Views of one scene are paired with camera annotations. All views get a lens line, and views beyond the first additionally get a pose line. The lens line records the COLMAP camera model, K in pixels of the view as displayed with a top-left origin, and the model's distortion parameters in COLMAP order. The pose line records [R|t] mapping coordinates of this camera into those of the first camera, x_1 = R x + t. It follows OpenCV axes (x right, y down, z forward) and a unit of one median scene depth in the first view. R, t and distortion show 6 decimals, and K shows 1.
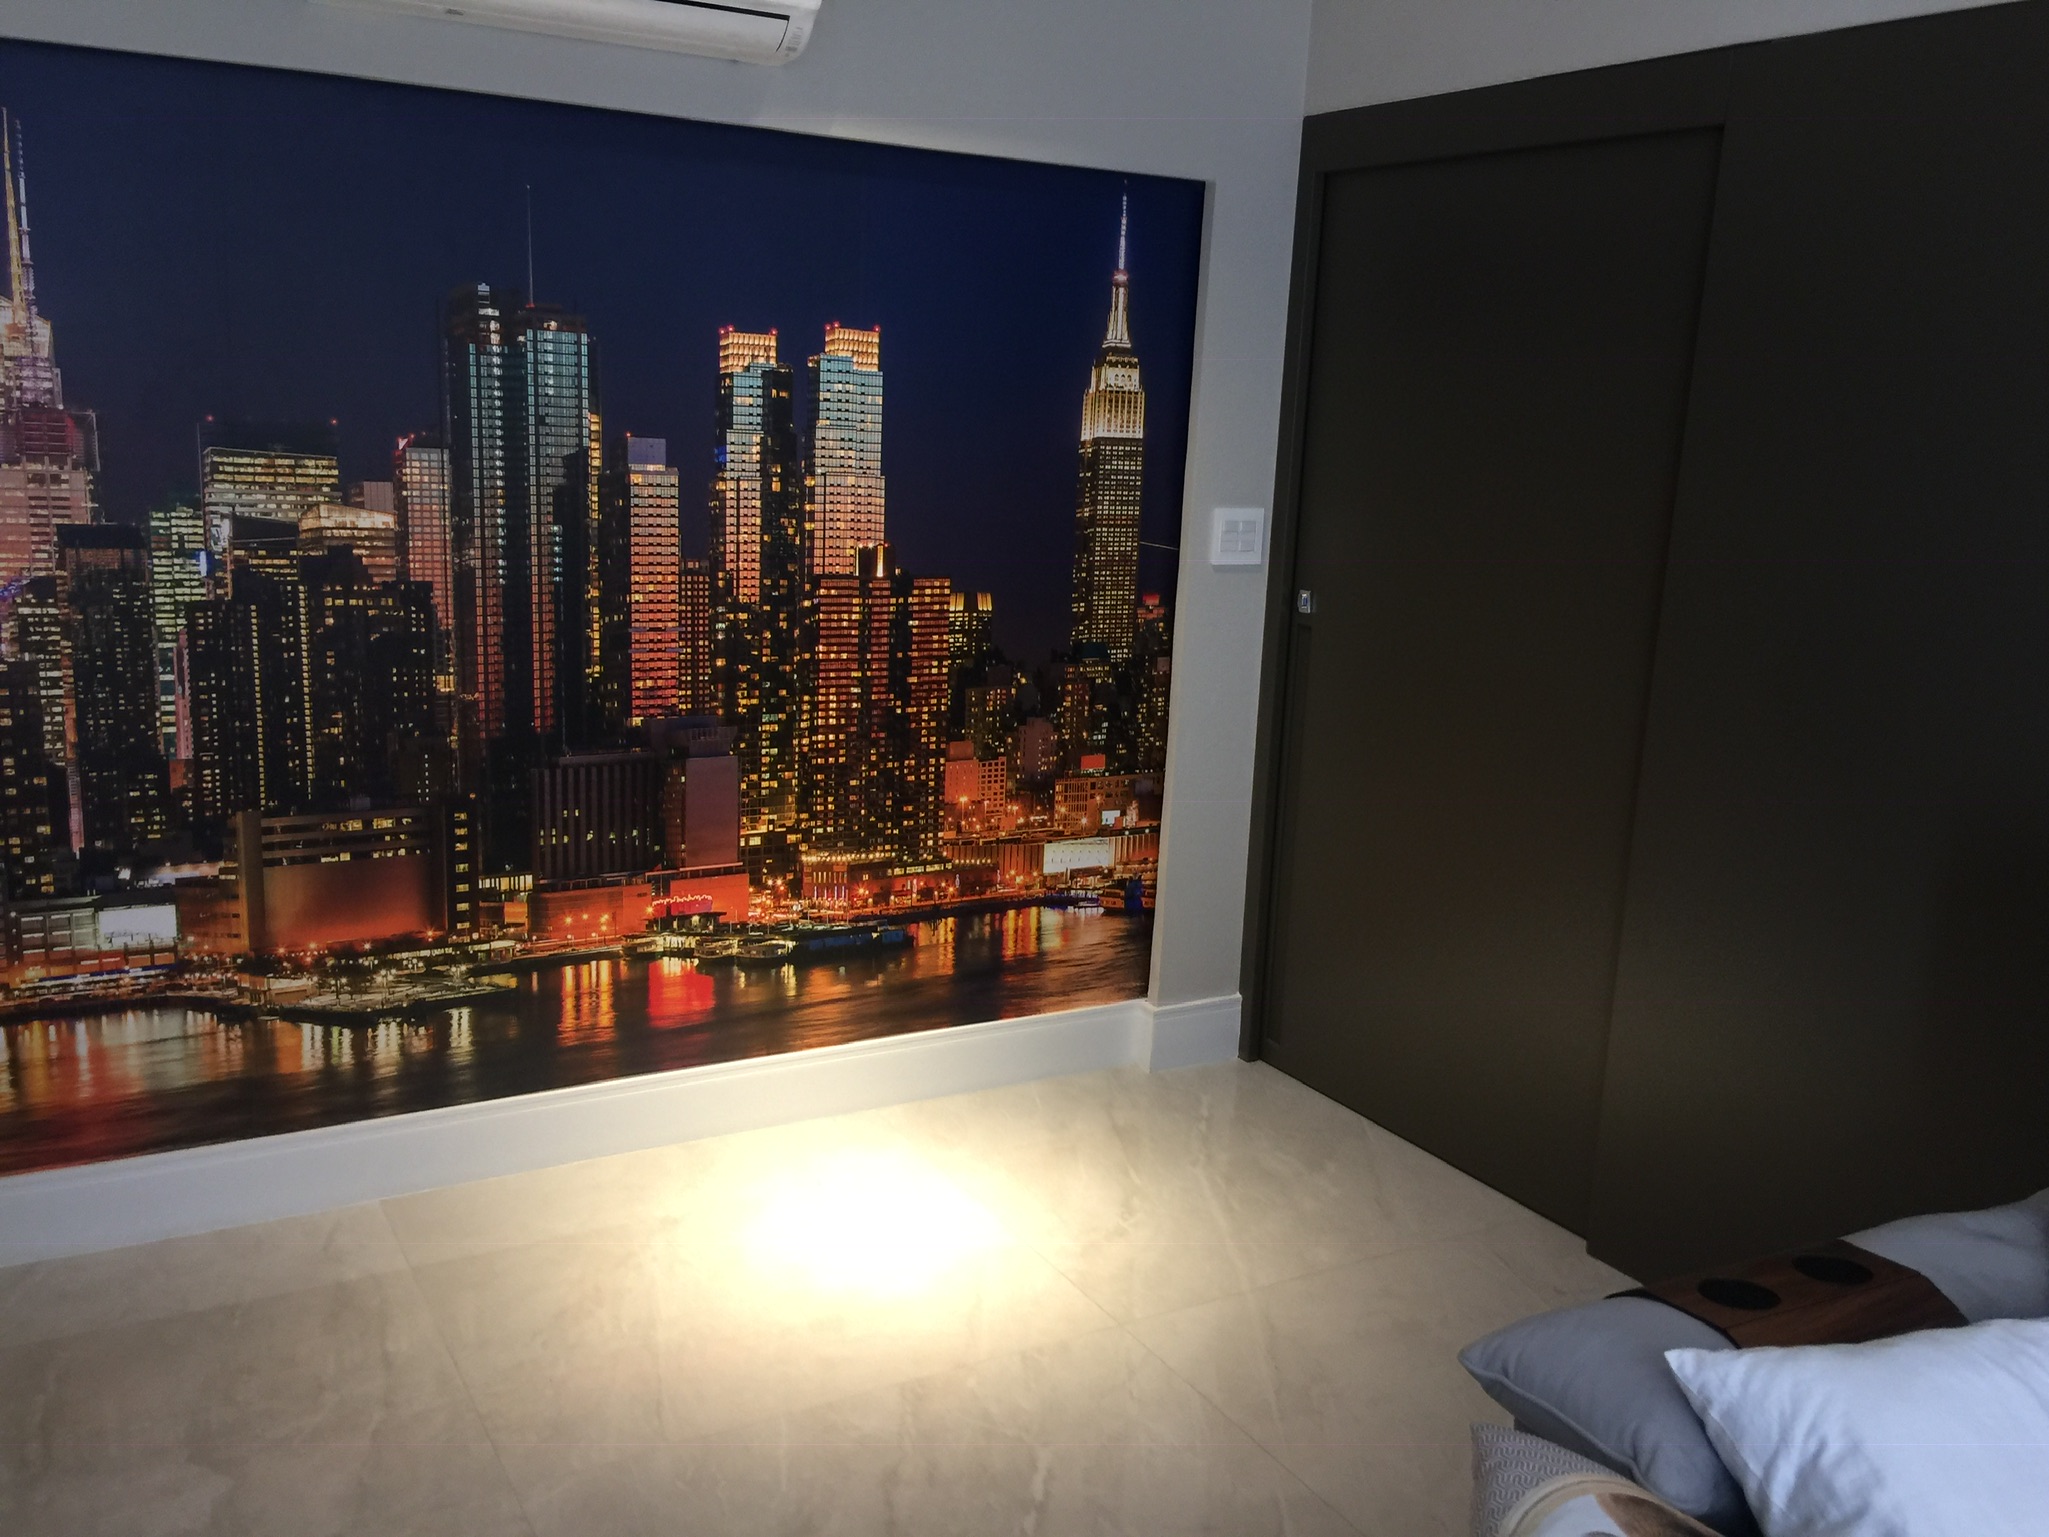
lens RADIAL K [[1787.7, 0, 1005.2], [0, 1787.7, 781.2], [0, 0, 1]] dist [0.080490, -0.124159]
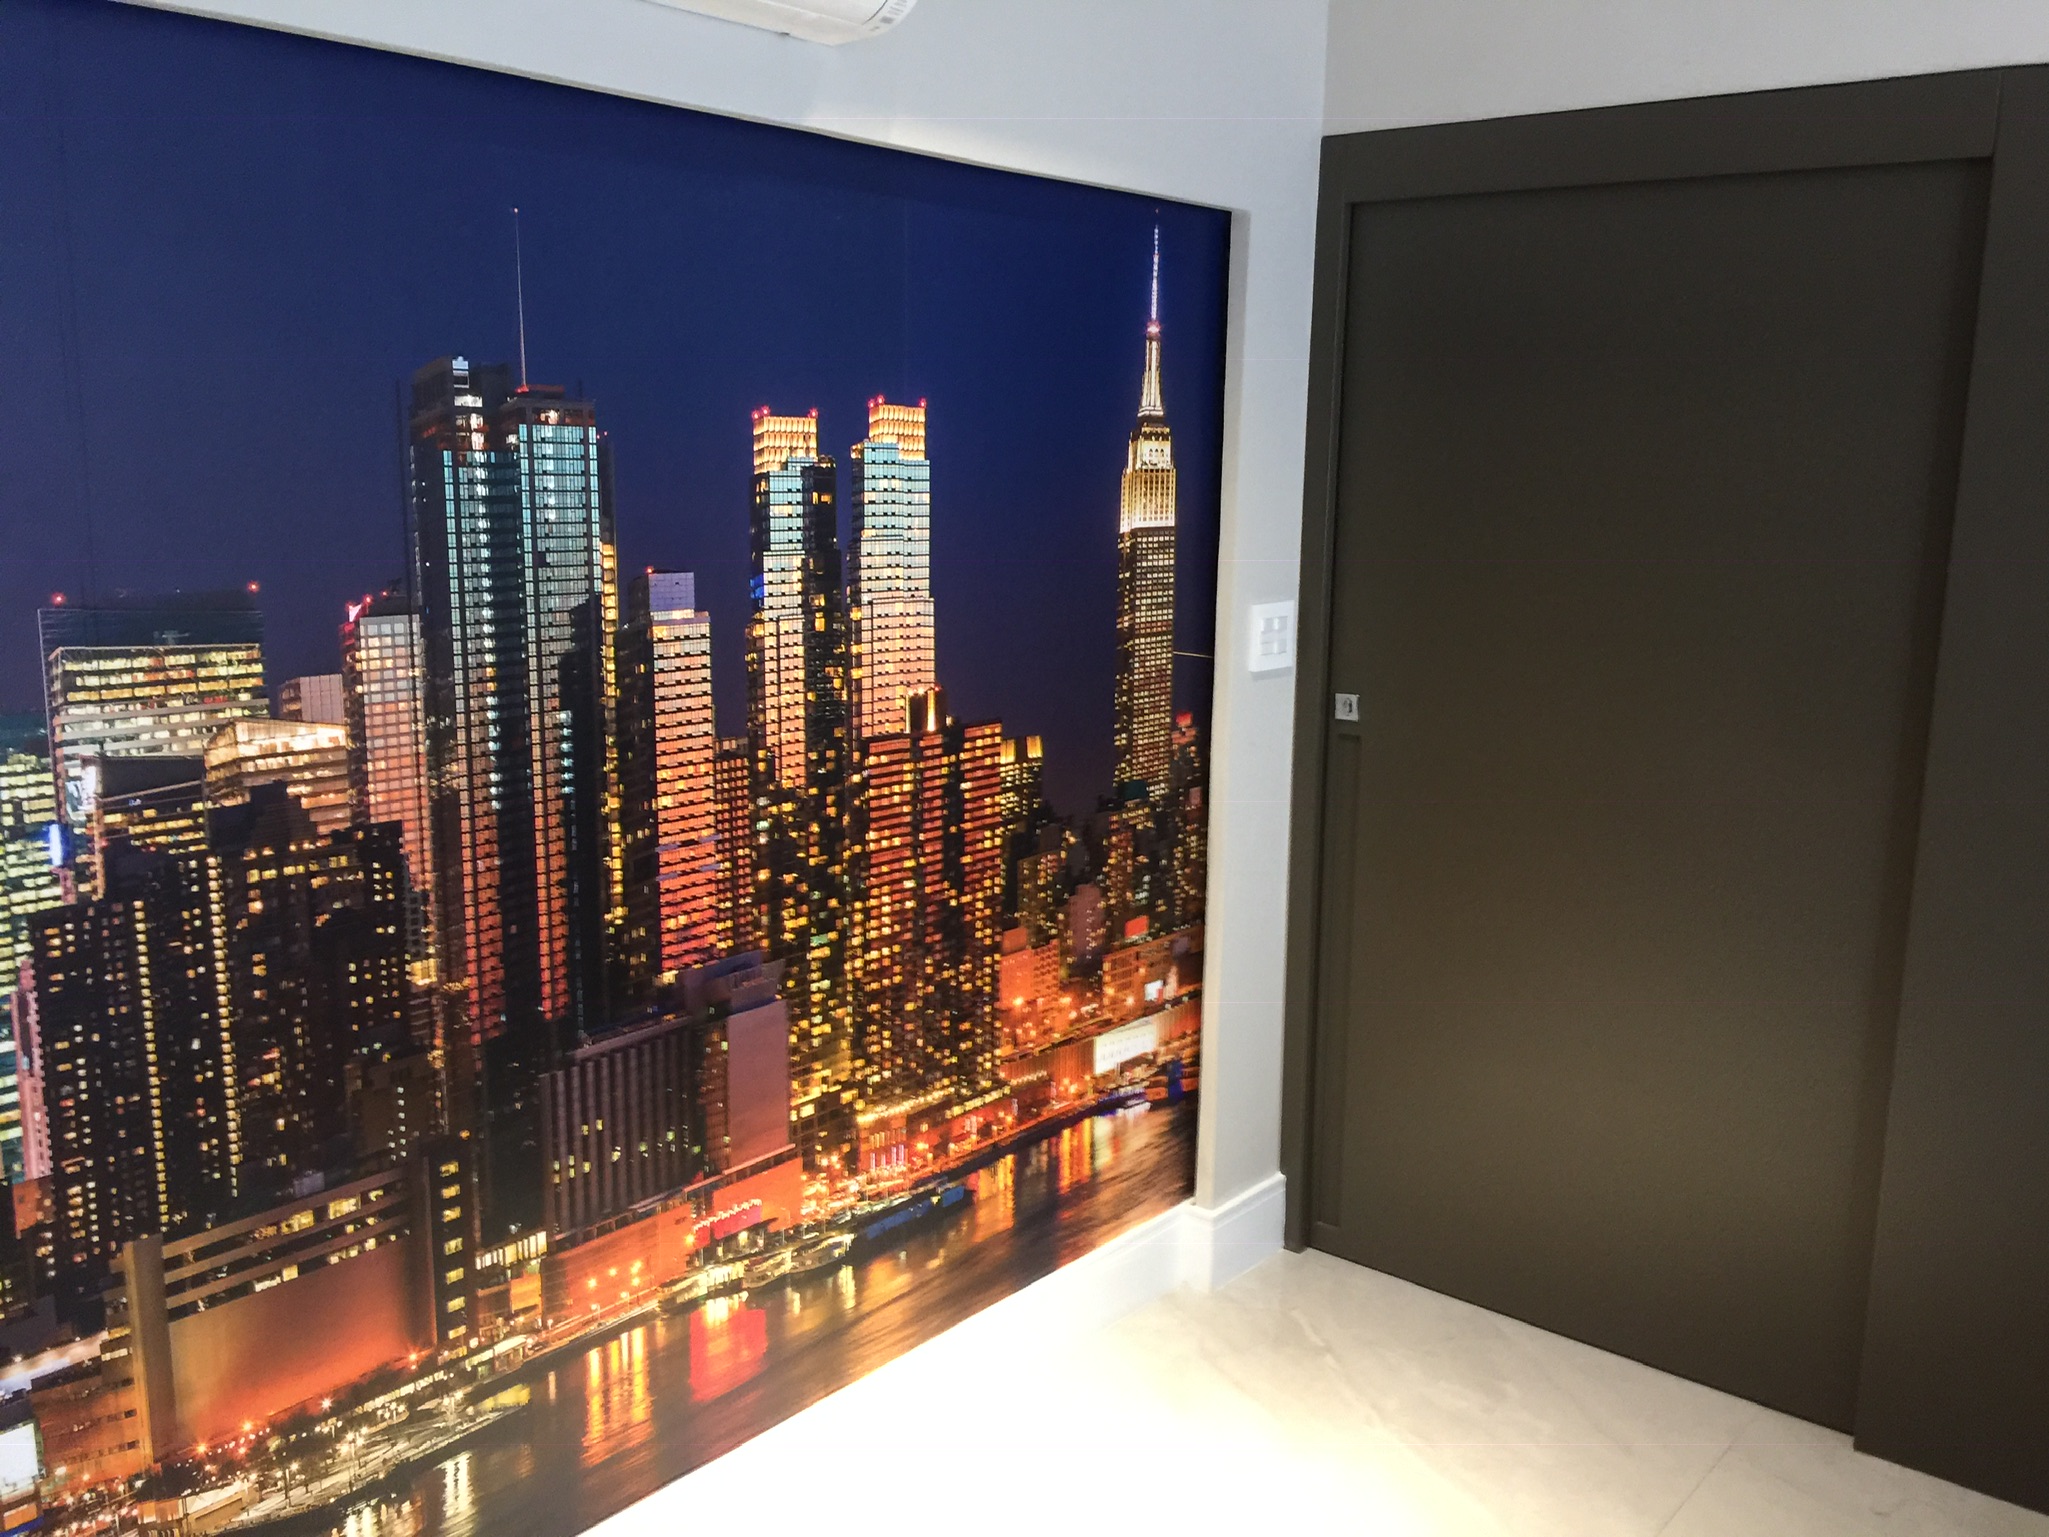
lens RADIAL K [[1787.7, 0, 1039.2], [0, 1787.7, 769.5], [0, 0, 1]] dist [0.080490, -0.124159]
pose [[0.936075, -0.092458, 0.339433, -0.301602], [0.098172, 0.995169, 0.000338, -0.100073], [-0.337824, 0.033006, 0.940630, 0.300526]]
